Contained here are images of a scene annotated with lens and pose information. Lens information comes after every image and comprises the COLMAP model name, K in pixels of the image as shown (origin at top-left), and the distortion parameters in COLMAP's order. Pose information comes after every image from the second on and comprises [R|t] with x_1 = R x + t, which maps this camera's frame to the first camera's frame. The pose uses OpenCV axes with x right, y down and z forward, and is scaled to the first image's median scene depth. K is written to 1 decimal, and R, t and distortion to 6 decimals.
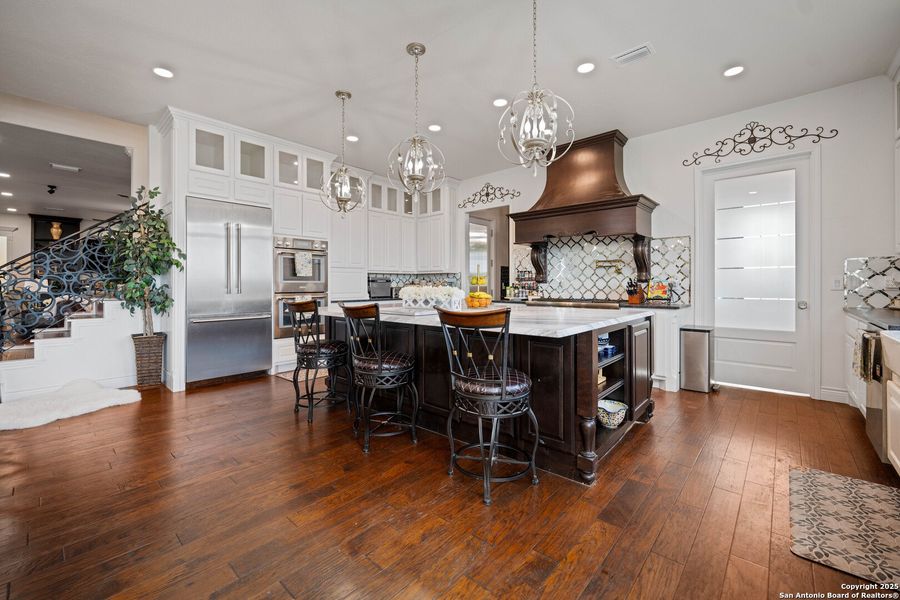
lens RADIAL K [[370.7, 0, 449.2], [0, 370.7, 286.2], [0, 0, 1]] dist [-0.001645, -0.000138]
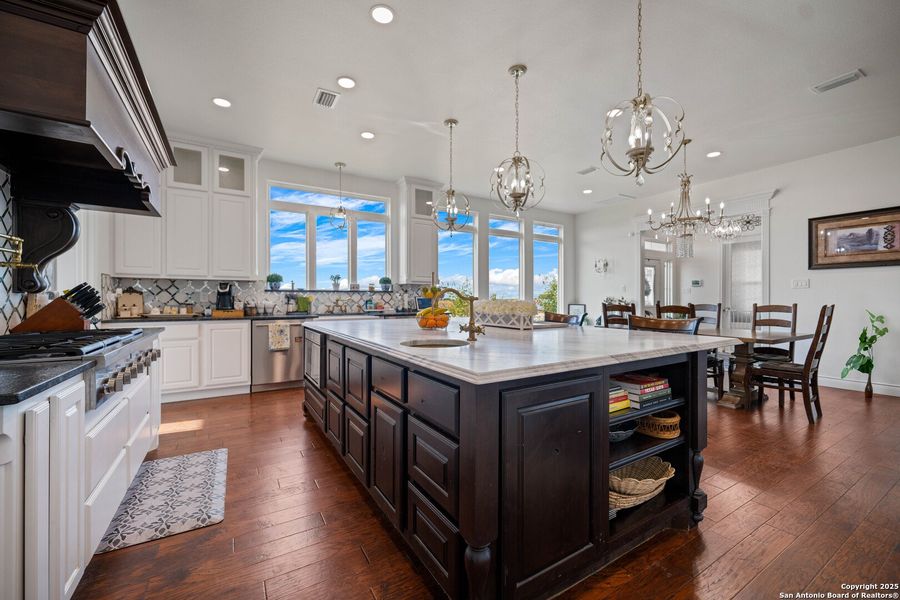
lens RADIAL K [[366.7, 0, 448.5], [0, 366.7, 301.3], [0, 0, 1]] dist [-0.000826, 0.000193]
pose [[-0.957614, 0.001499, 0.288051, -0.134619], [0.001571, 0.999999, 0.000021, 0.005209], [-0.288050, 0.000472, -0.957615, 1.378951]]
